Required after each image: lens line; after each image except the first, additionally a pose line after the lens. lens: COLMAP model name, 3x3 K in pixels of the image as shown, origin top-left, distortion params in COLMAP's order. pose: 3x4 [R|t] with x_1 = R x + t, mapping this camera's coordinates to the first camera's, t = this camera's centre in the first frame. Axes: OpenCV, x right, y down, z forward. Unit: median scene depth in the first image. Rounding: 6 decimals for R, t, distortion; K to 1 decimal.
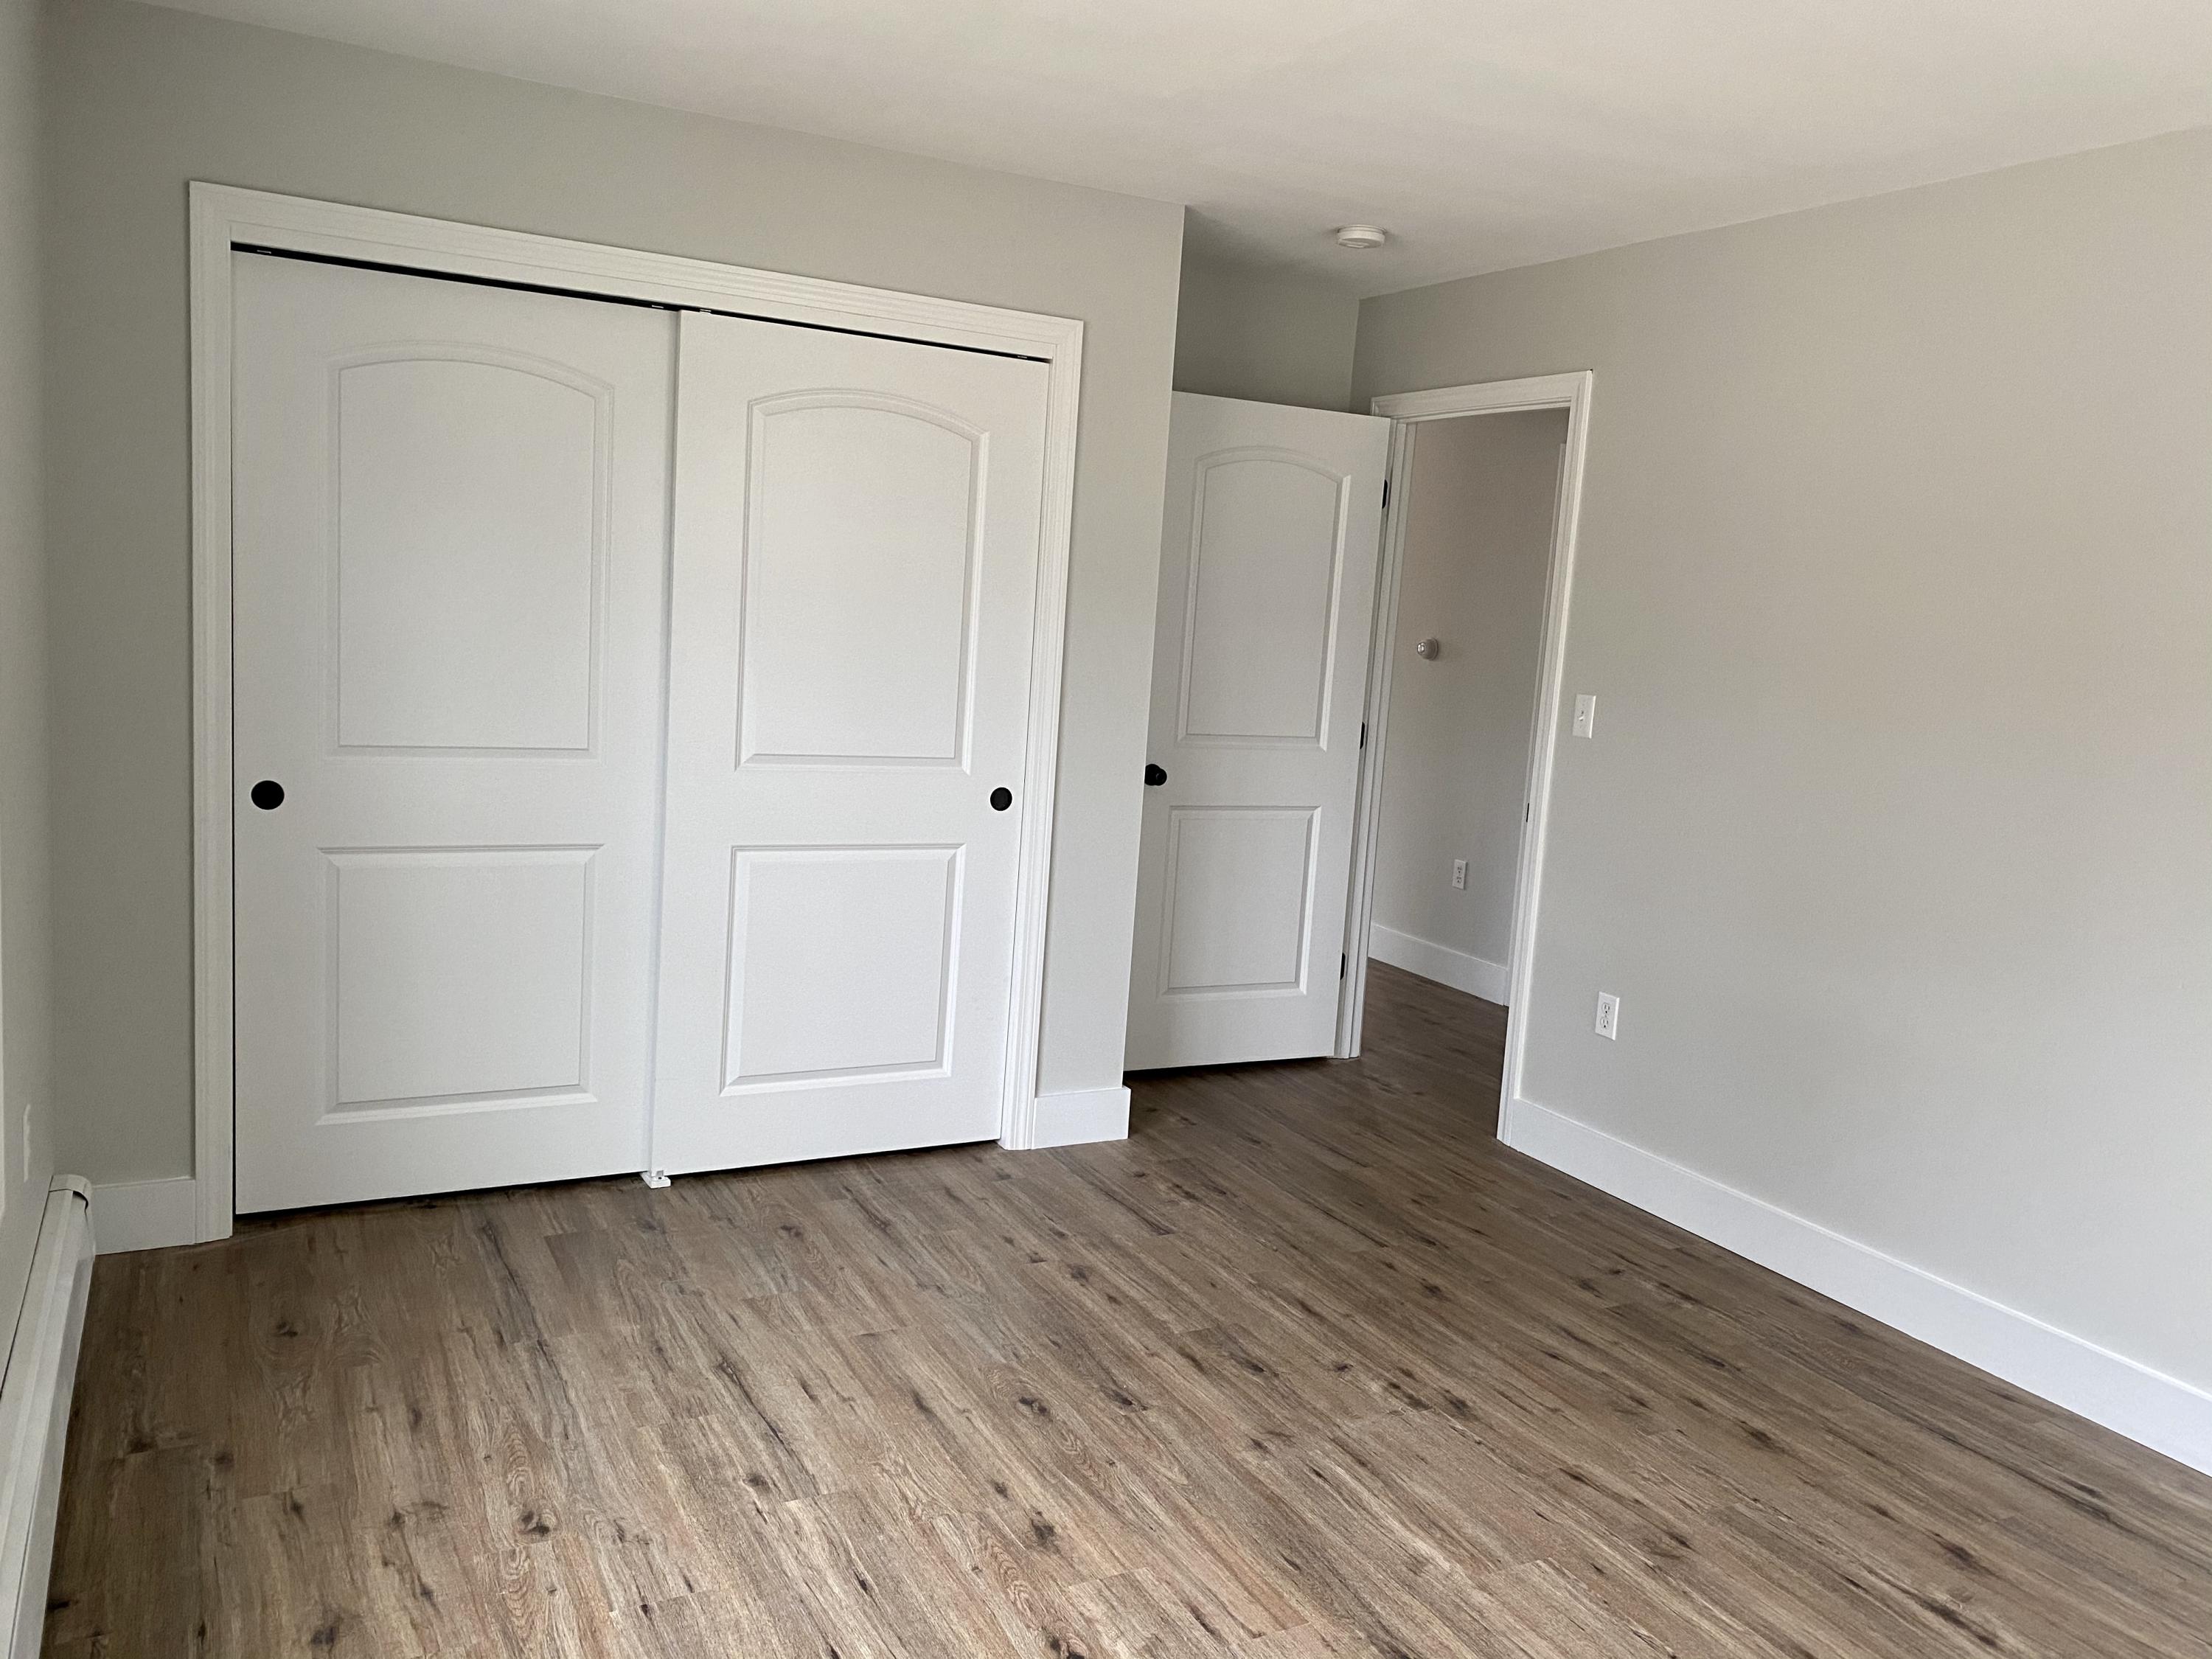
lens RADIAL K [[1686.5, 0, 1106.9], [0, 1686.5, 828.7], [0, 0, 1]] dist [0.008219, -0.001145]
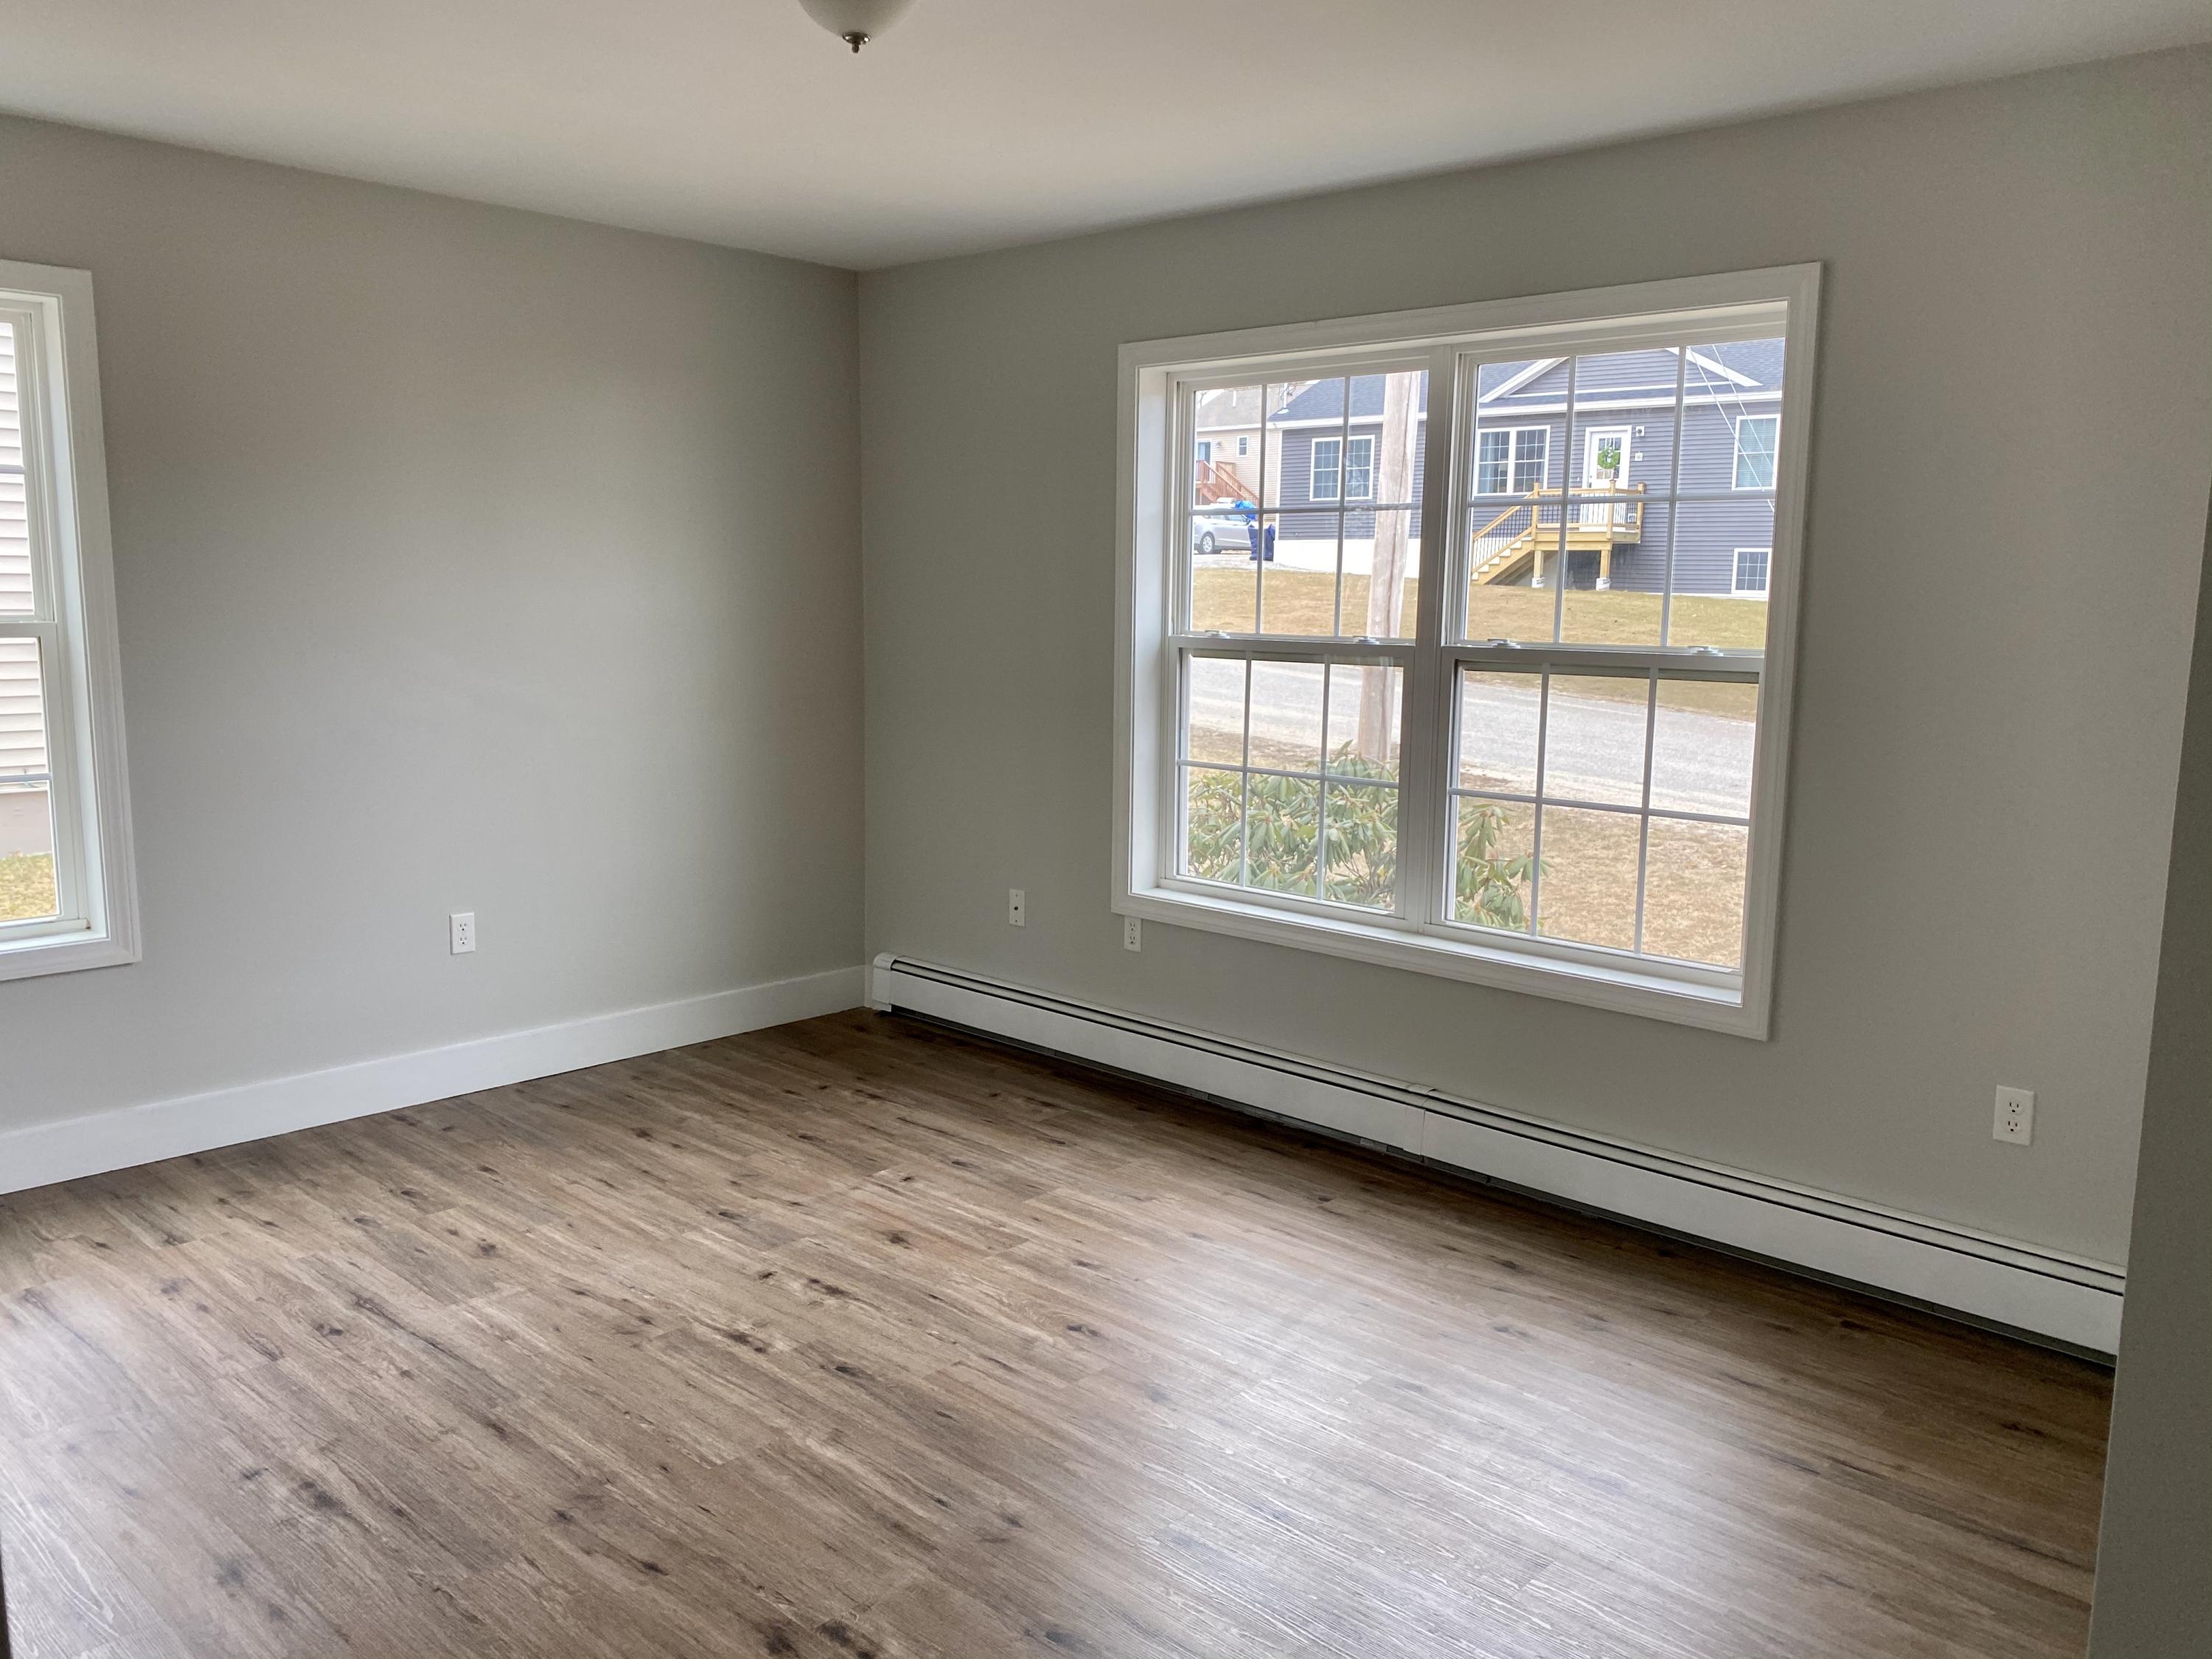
lens RADIAL K [[1686.5, 0, 1106.0], [0, 1686.5, 830.2], [0, 0, 1]] dist [0.008219, -0.001145]
pose [[-0.940009, -0.034163, -0.339435, 0.388144], [-0.126226, 0.959191, 0.253020, -0.236416], [0.316939, 0.280686, -0.905961, 1.859819]]
